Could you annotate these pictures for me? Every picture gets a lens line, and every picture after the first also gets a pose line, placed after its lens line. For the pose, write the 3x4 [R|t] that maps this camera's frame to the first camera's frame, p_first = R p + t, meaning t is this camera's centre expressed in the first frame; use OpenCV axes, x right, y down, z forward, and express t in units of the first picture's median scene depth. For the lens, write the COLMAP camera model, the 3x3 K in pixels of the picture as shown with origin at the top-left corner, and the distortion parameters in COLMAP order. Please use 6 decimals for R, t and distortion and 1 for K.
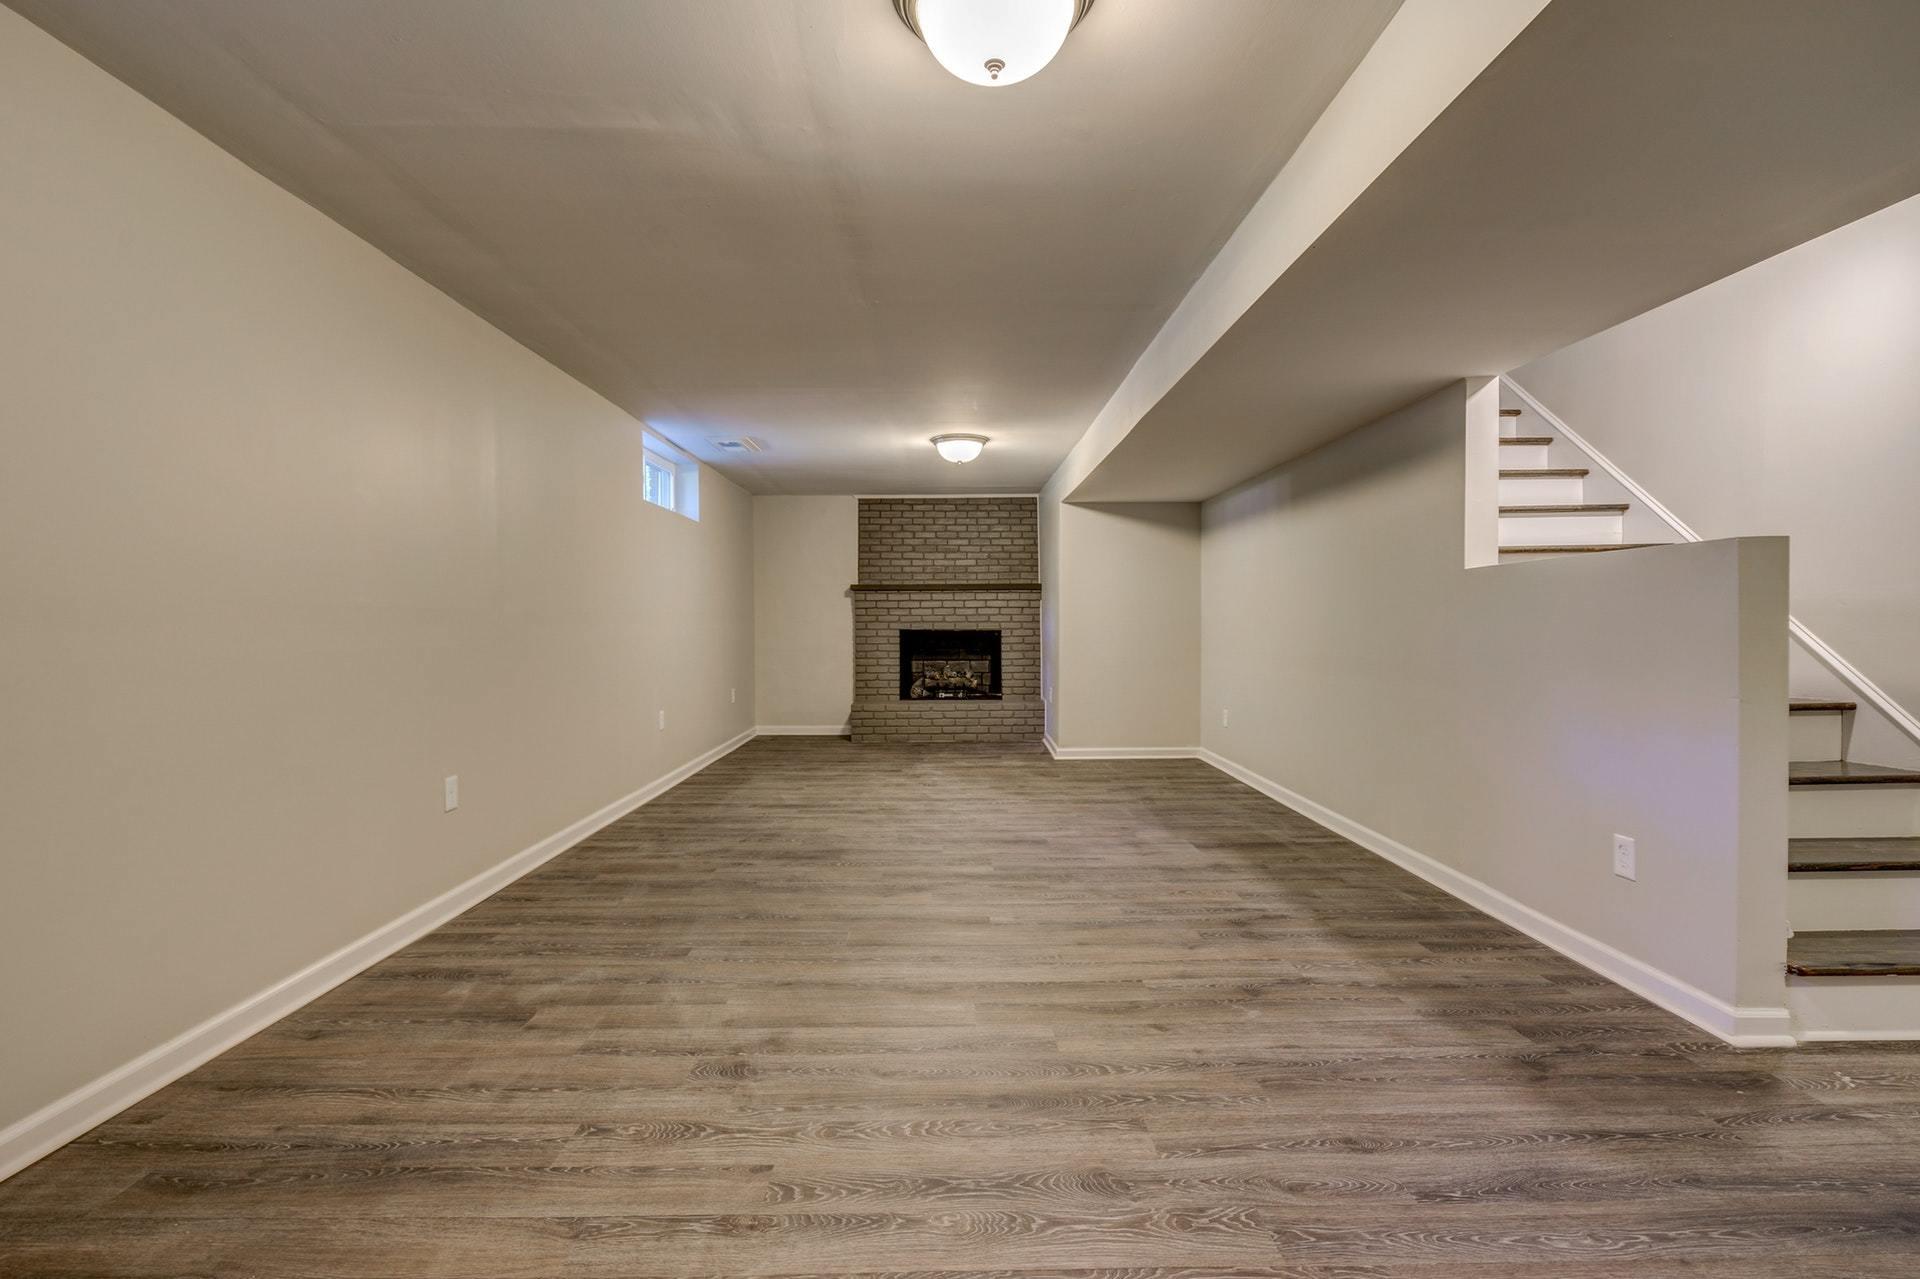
lens RADIAL K [[889.7, 0, 965.3], [0, 889.7, 635.6], [0, 0, 1]] dist [-0.008416, 0.004061]
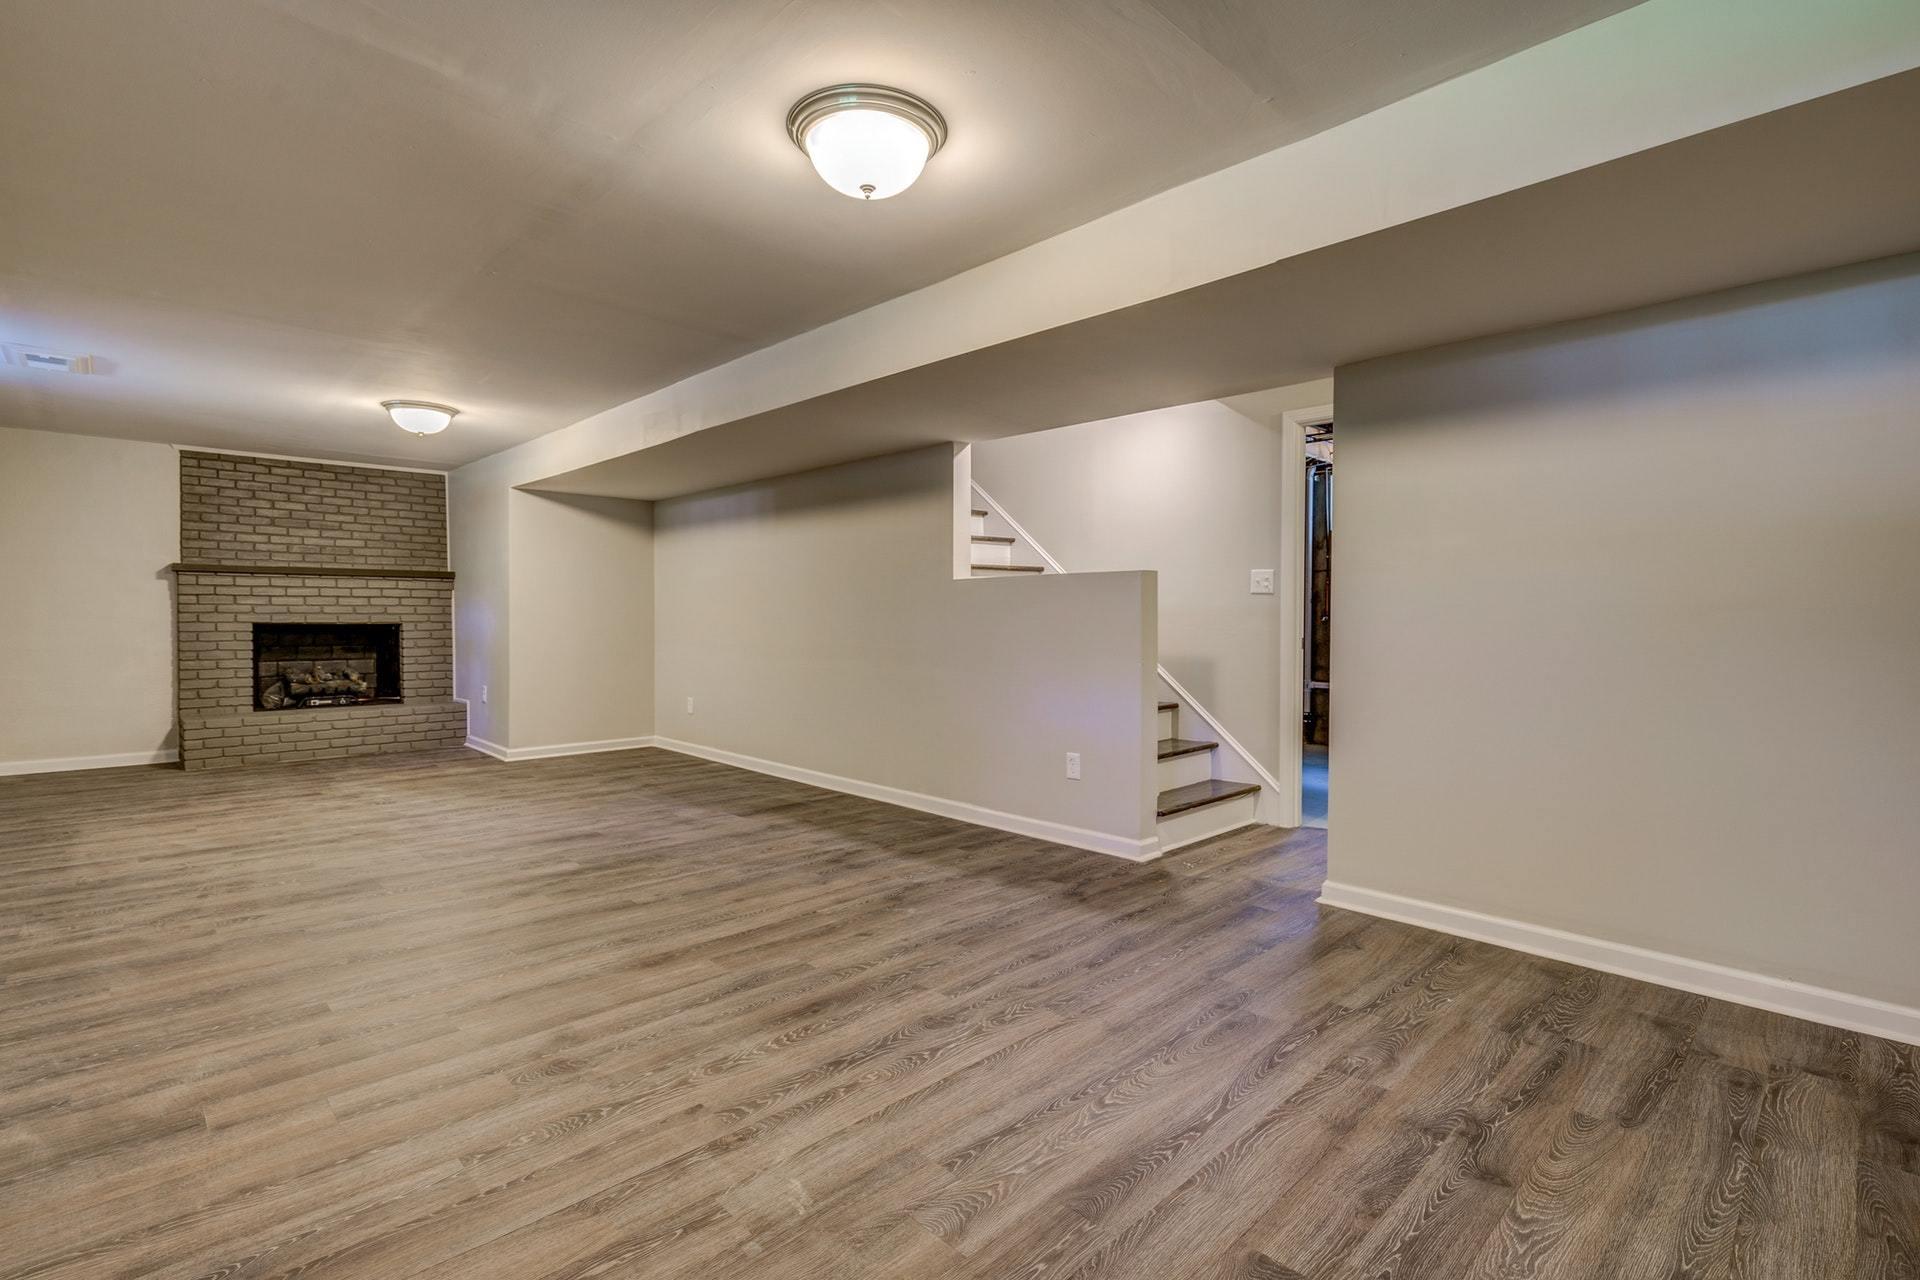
lens RADIAL K [[889.7, 0, 966.5], [0, 889.7, 630.8], [0, 0, 1]] dist [-0.008416, 0.004061]
pose [[0.723871, -0.005227, 0.689915, -0.382151], [0.003939, 0.999986, 0.003443, 0.000245], [-0.689924, 0.000226, 0.723882, -0.019203]]
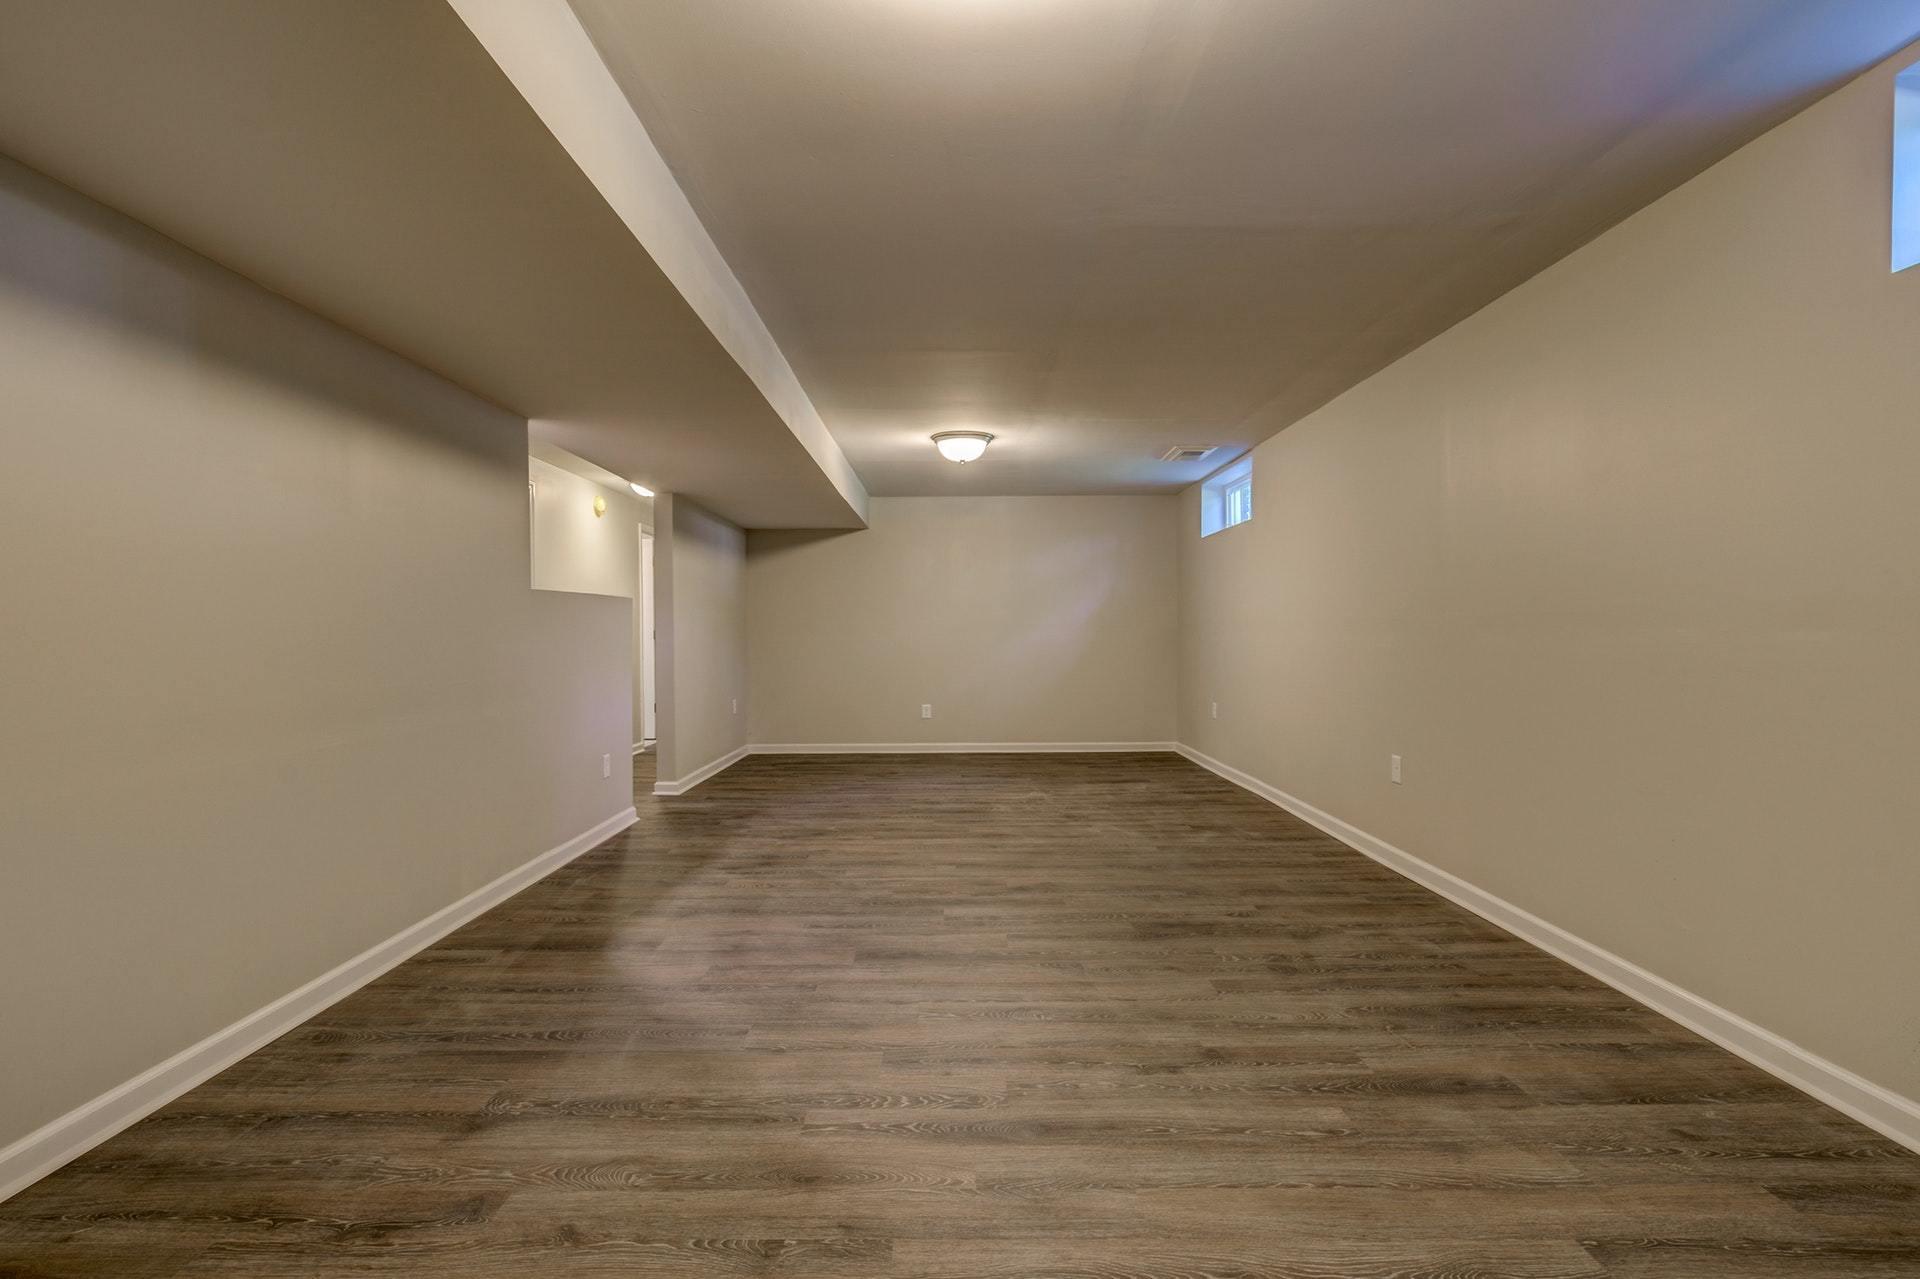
lens RADIAL K [[889.7, 0, 963.1], [0, 889.7, 637.4], [0, 0, 1]] dist [-0.008416, 0.004061]
pose [[-0.999935, 0.008038, 0.008064, 0.004389], [0.008221, 0.999703, 0.022927, -0.034345], [-0.007877, 0.022992, -0.999705, 2.130571]]
